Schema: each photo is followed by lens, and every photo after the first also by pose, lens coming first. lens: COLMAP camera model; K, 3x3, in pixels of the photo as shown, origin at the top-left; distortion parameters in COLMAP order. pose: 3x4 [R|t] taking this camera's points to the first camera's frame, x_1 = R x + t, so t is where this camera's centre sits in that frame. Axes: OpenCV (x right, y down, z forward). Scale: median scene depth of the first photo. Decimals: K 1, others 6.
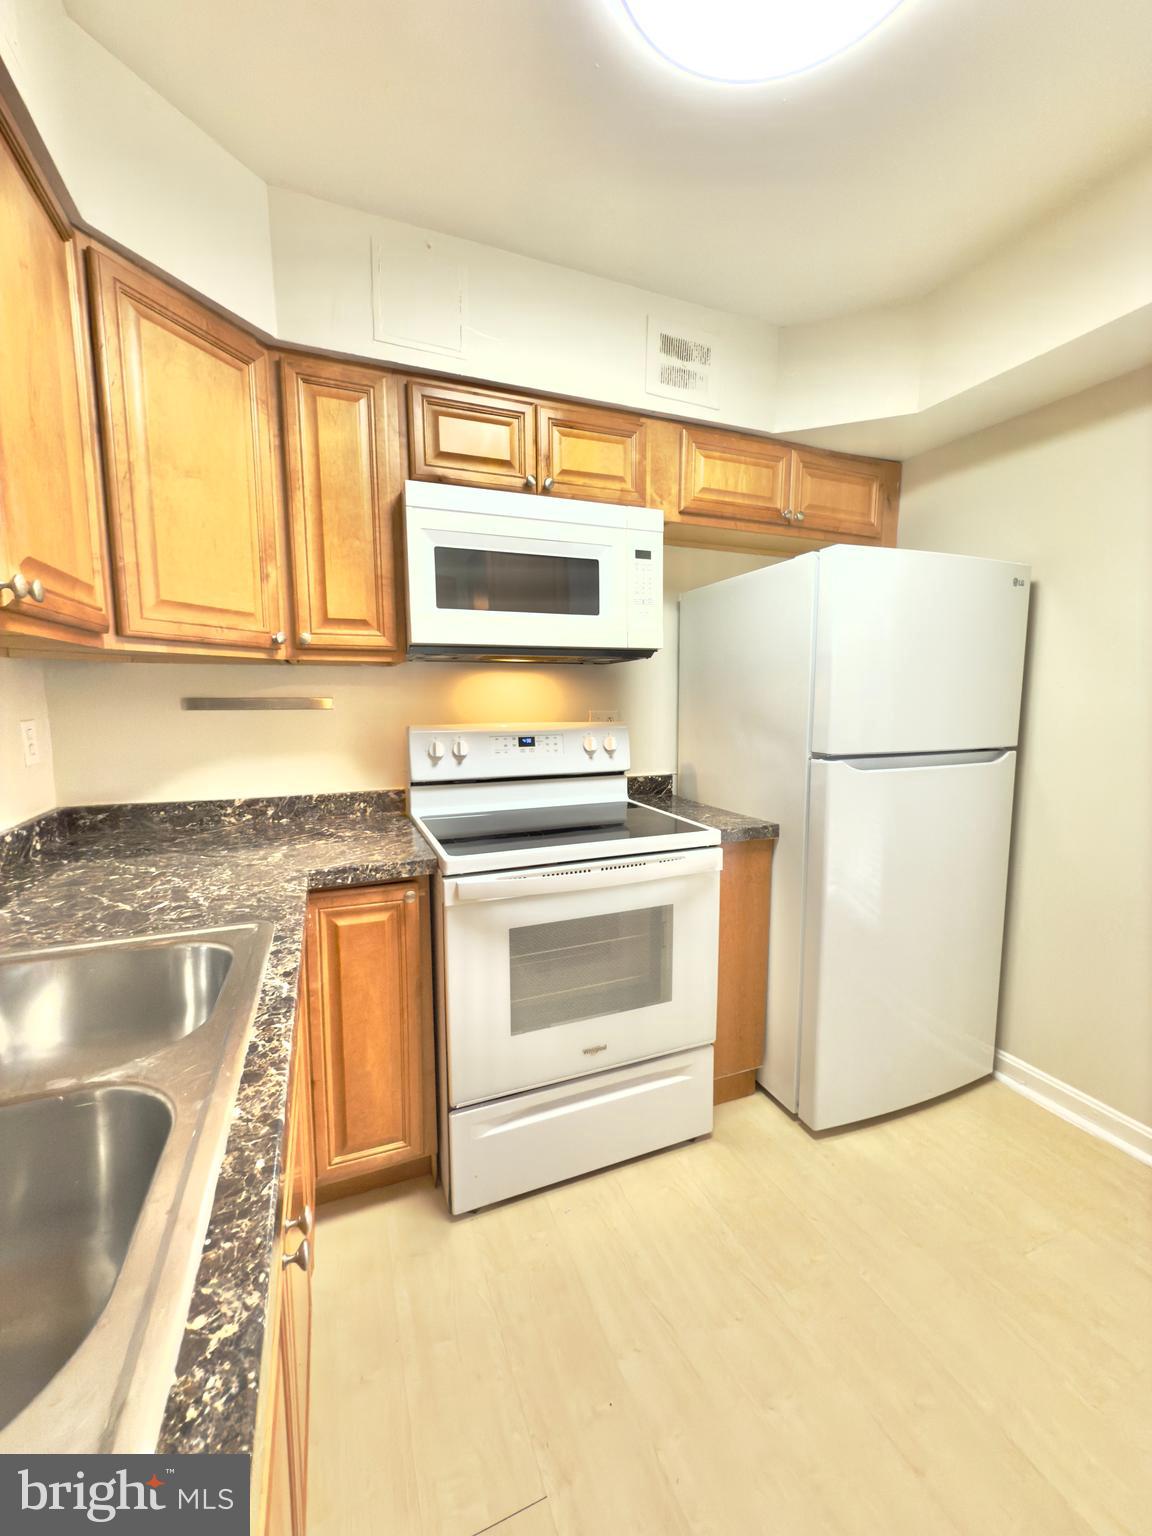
lens RADIAL K [[612.0, 0, 577.9], [0, 612.0, 769.2], [0, 0, 1]] dist [0.000069, 0.000582]
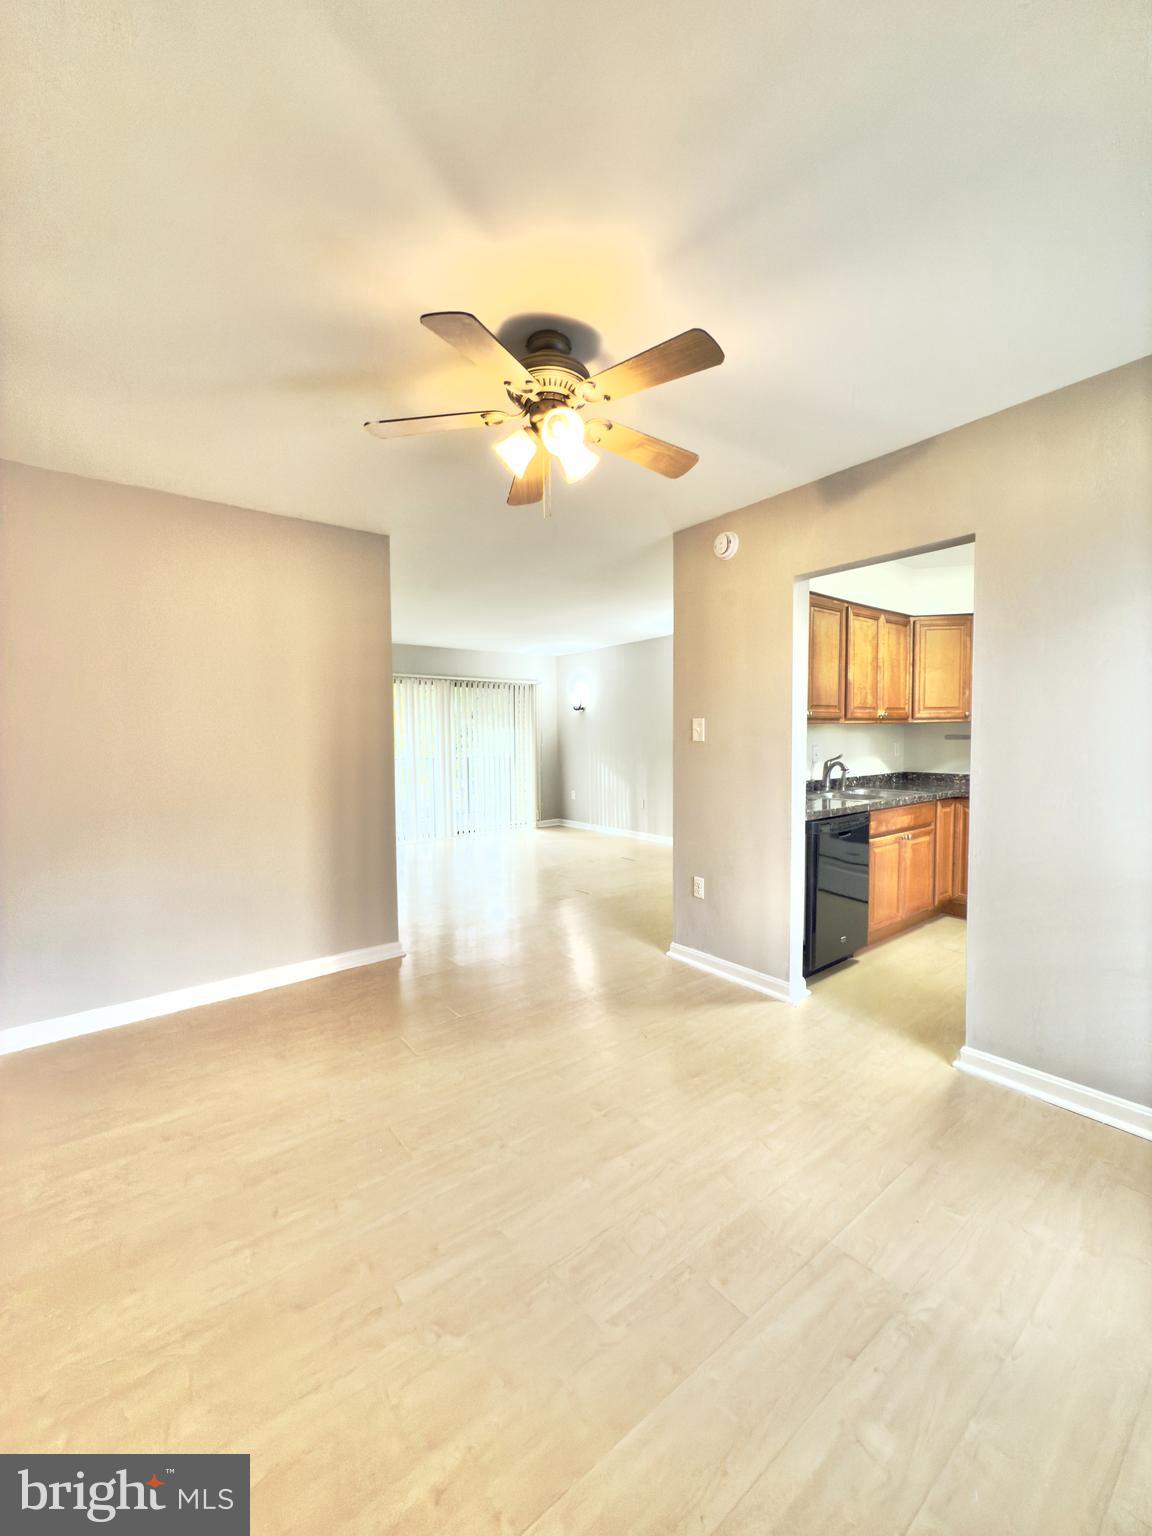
lens RADIAL K [[612.0, 0, 580.1], [0, 612.0, 767.8], [0, 0, 1]] dist [0.000069, 0.000582]
pose [[0.272745, 0.043212, -0.961115, 1.587390], [-0.099632, 0.994888, 0.016456, 0.150170], [0.956914, 0.091269, 0.275656, -1.335684]]
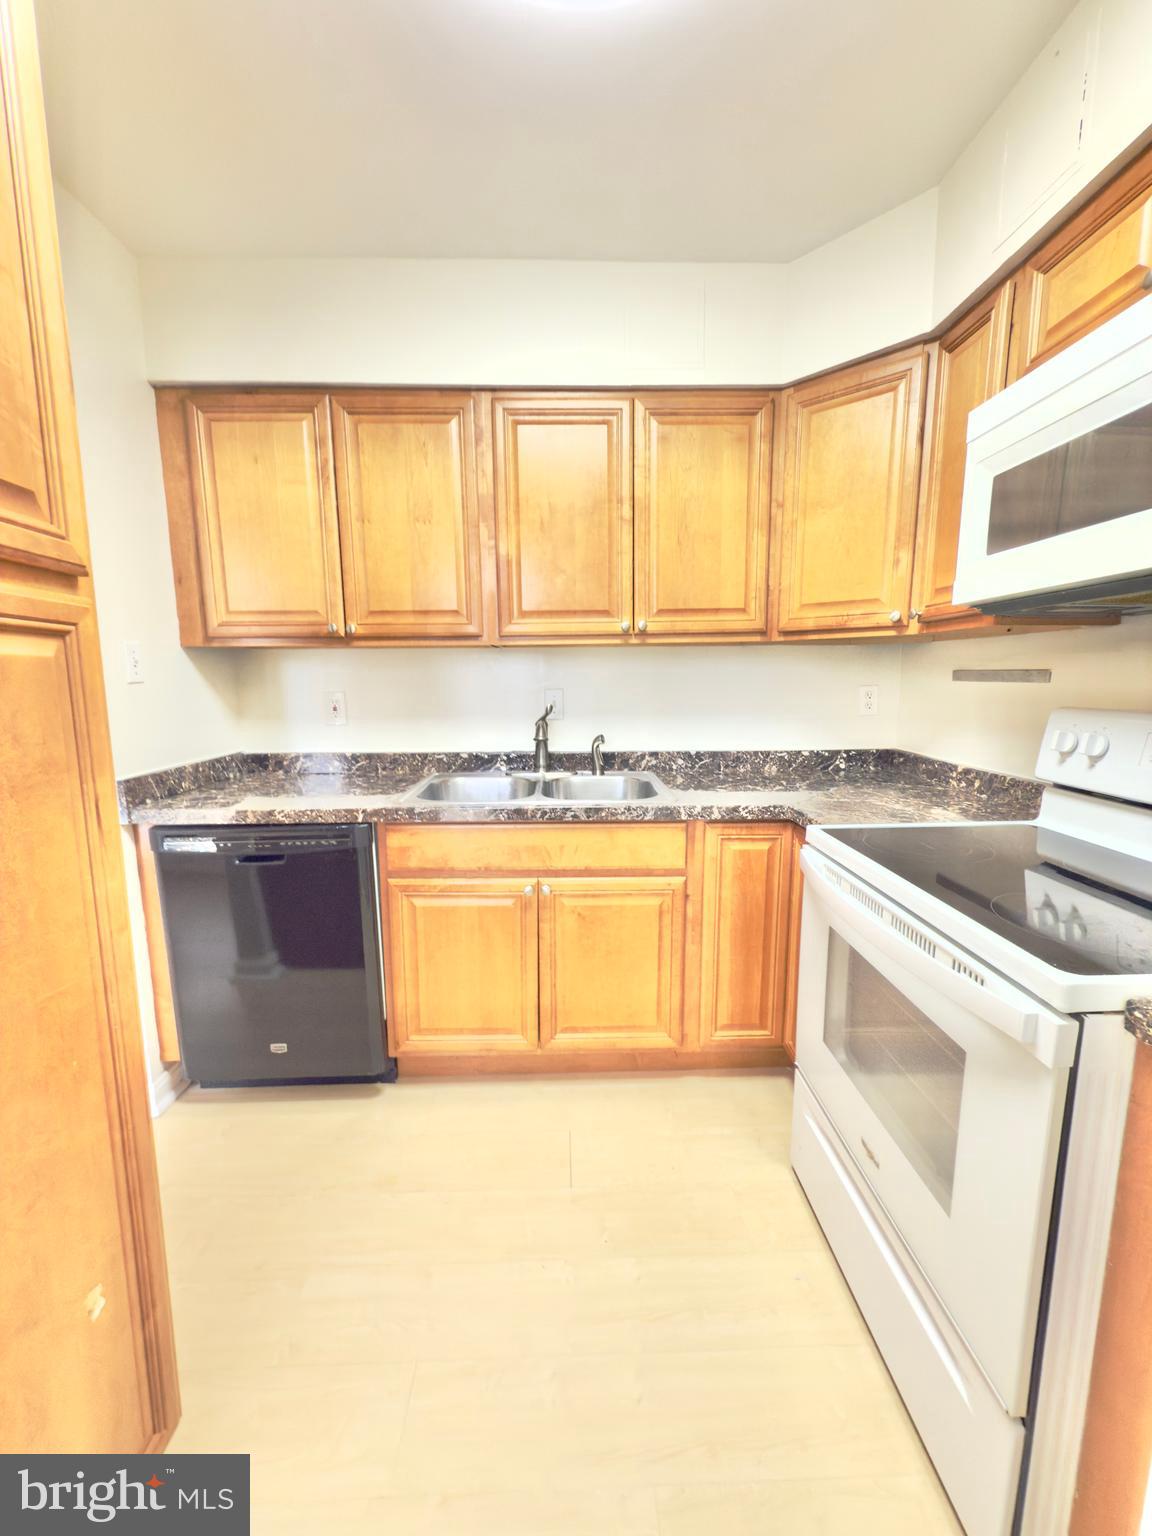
lens RADIAL K [[612.0, 0, 573.1], [0, 612.0, 768.5], [0, 0, 1]] dist [0.000069, 0.000582]
pose [[-0.354297, 0.145463, -0.923750, 0.708373], [-0.104103, 0.975552, 0.193548, -0.087090], [0.929320, 0.164739, -0.330492, 0.775378]]
